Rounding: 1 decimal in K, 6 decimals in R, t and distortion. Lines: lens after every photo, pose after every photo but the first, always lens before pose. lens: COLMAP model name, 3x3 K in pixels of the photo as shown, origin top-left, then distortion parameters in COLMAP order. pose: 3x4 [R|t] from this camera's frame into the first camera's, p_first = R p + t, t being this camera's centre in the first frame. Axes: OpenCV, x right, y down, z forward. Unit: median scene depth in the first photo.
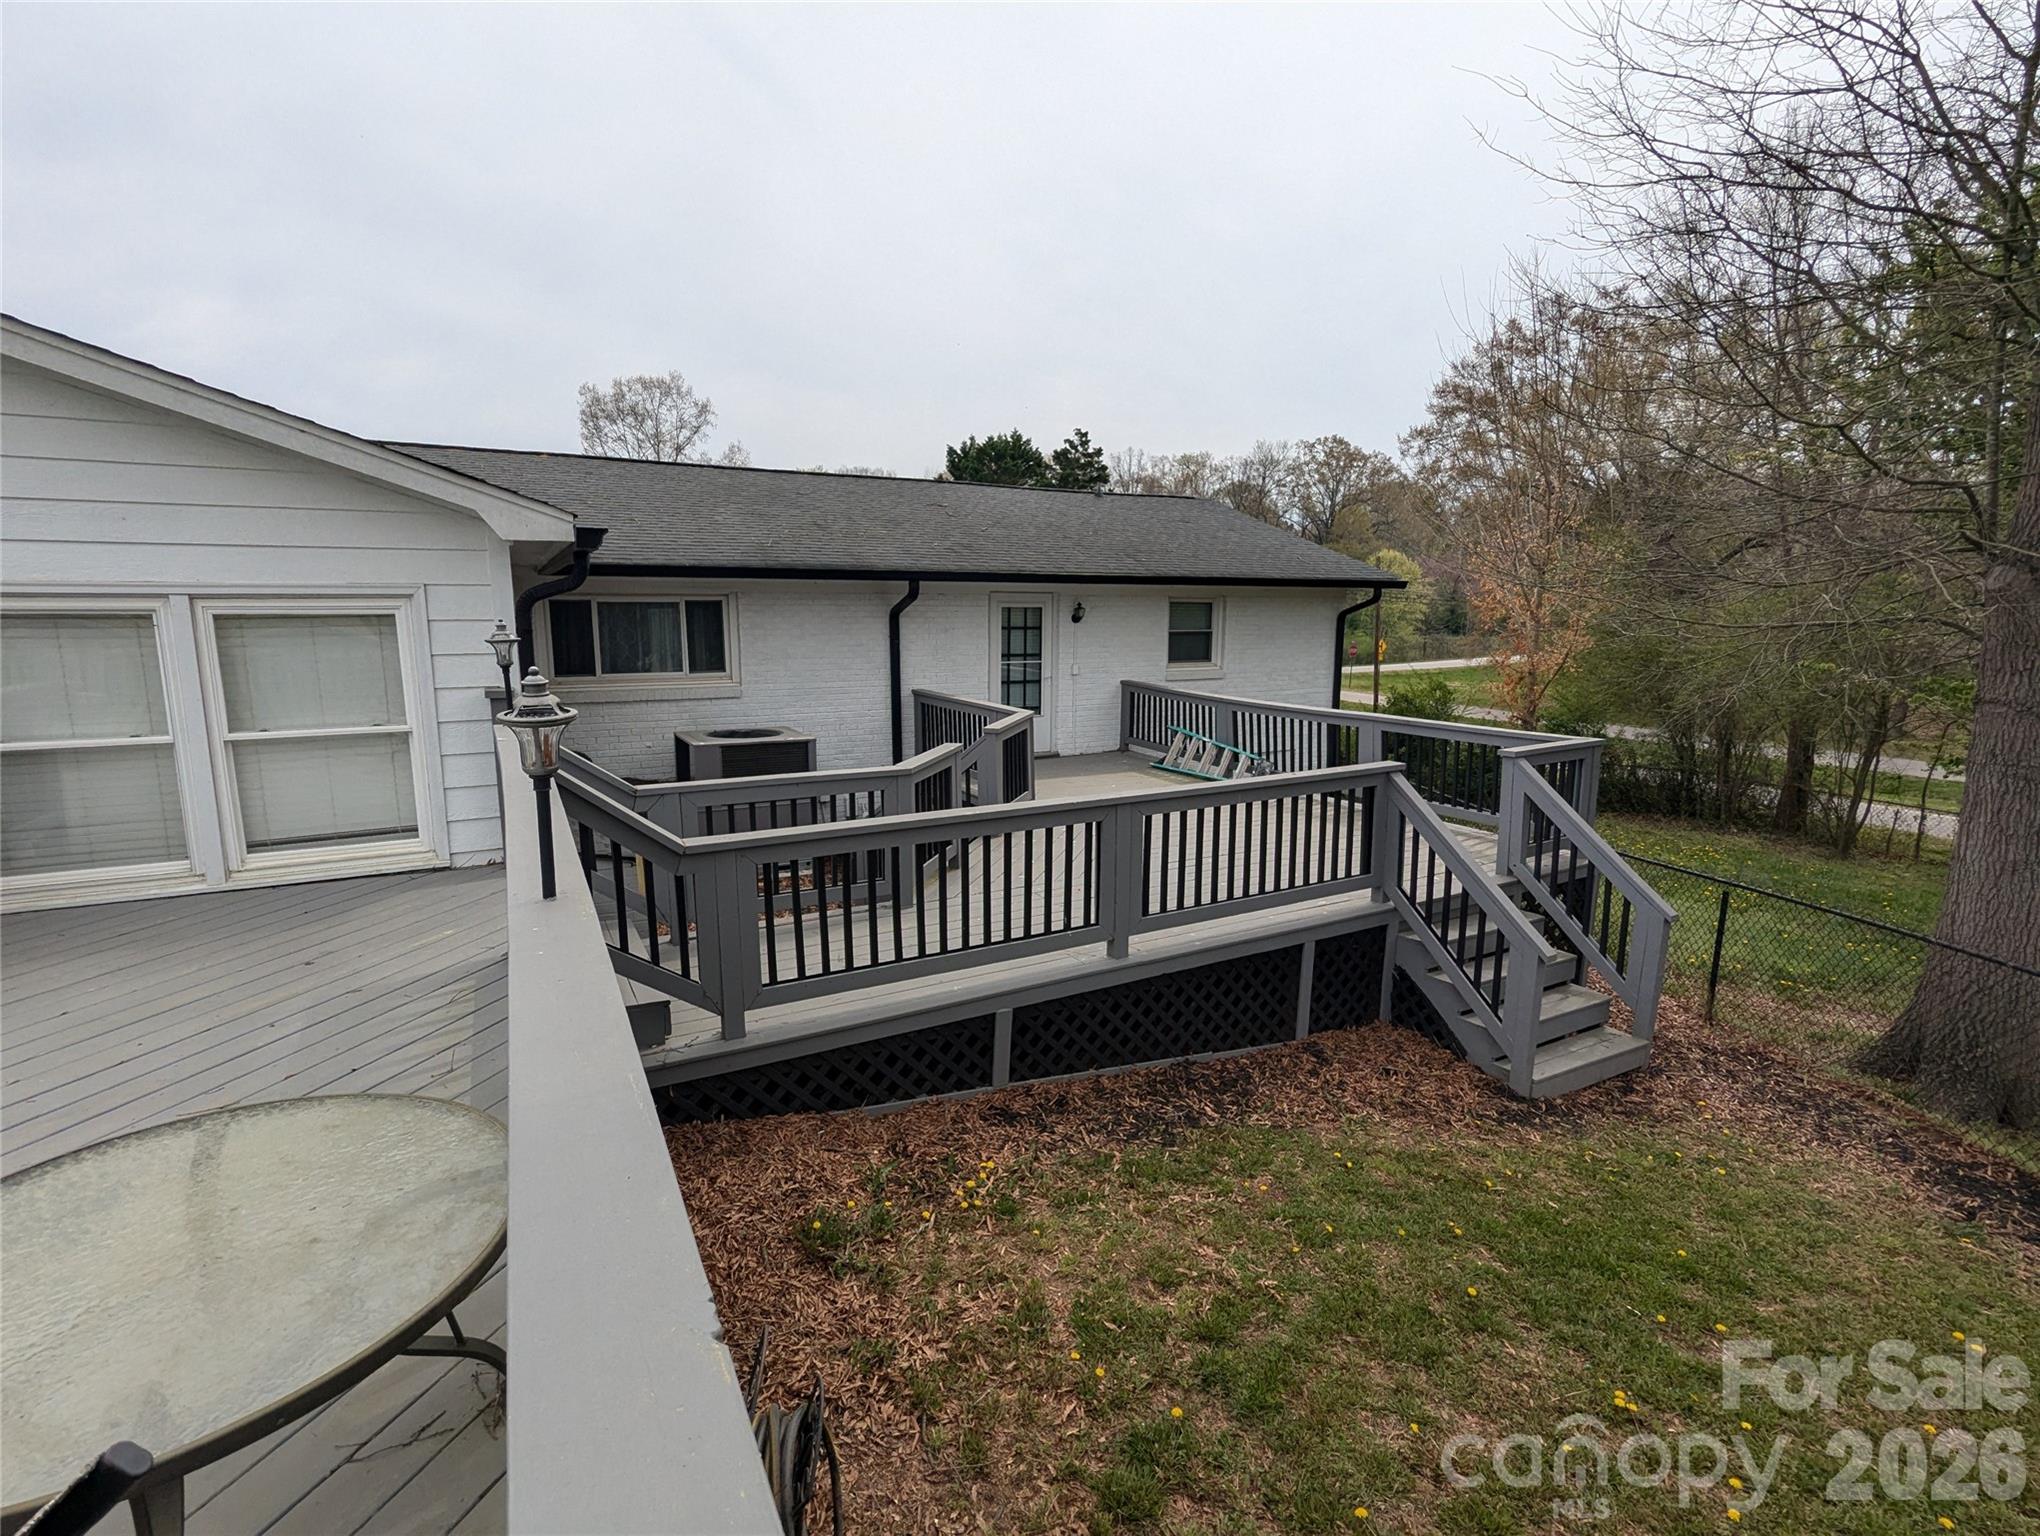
lens RADIAL K [[972.0, 0, 1020.0], [0, 972.0, 770.1], [0, 0, 1]] dist [-0.002791, 0.002459]
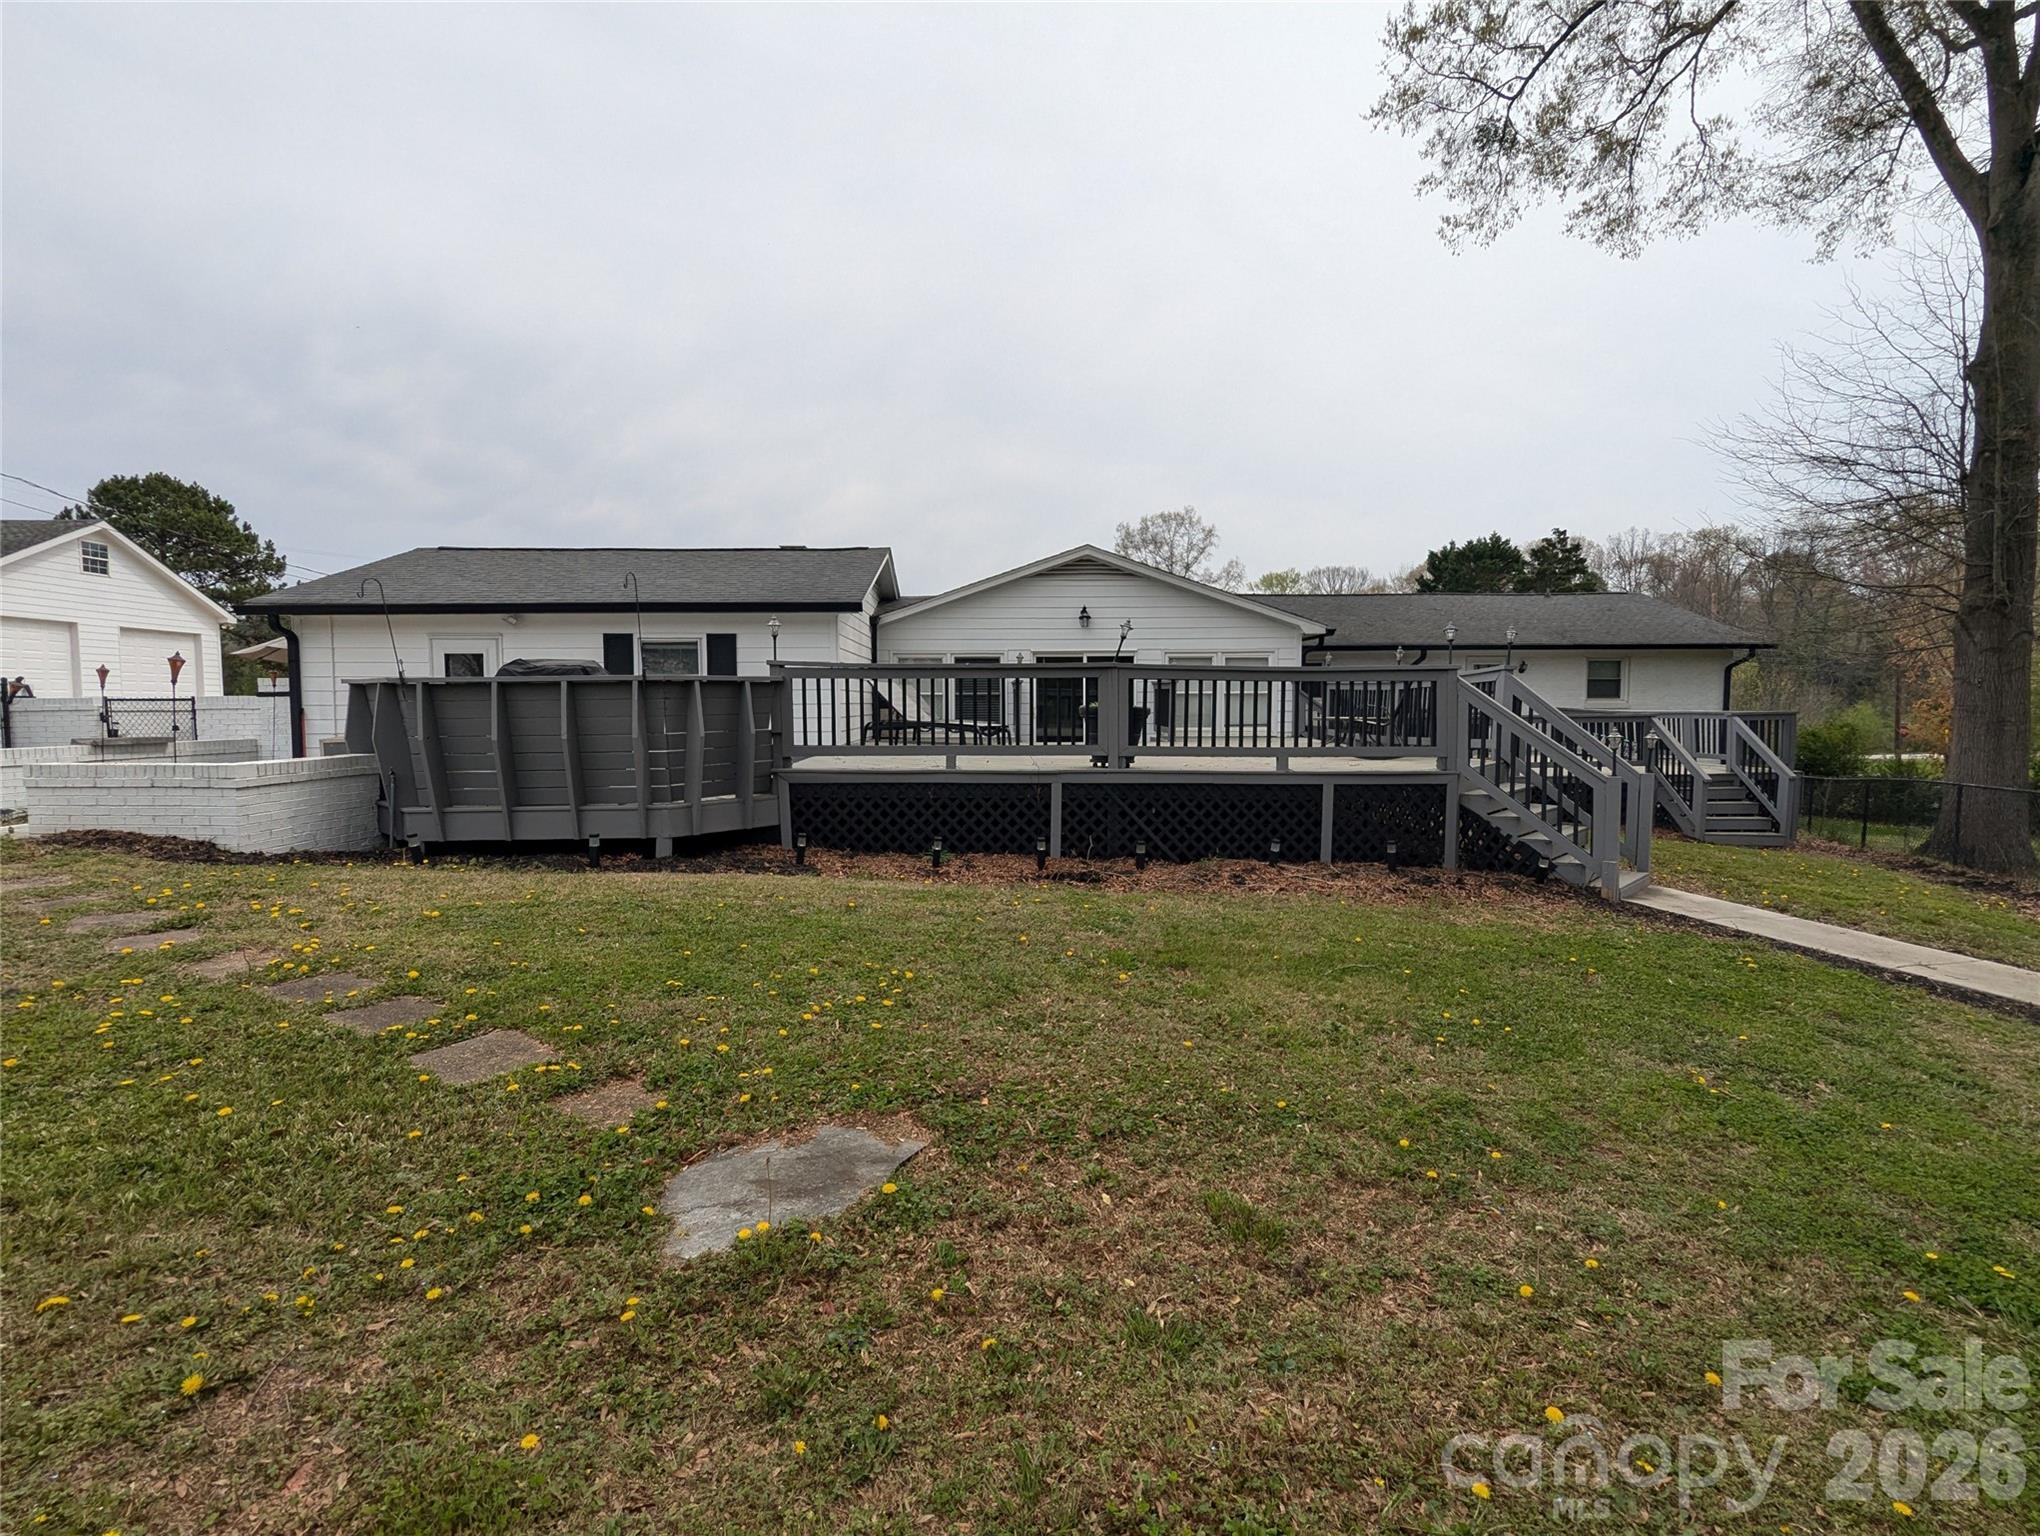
lens RADIAL K [[972.0, 0, 1019.1], [0, 972.0, 766.2], [0, 0, 1]] dist [-0.002791, 0.002459]
pose [[0.896014, 0.019529, -0.443596, 0.004975], [-0.064598, 0.994137, -0.086716, 0.040716], [0.439302, 0.106354, 0.892022, -0.168899]]
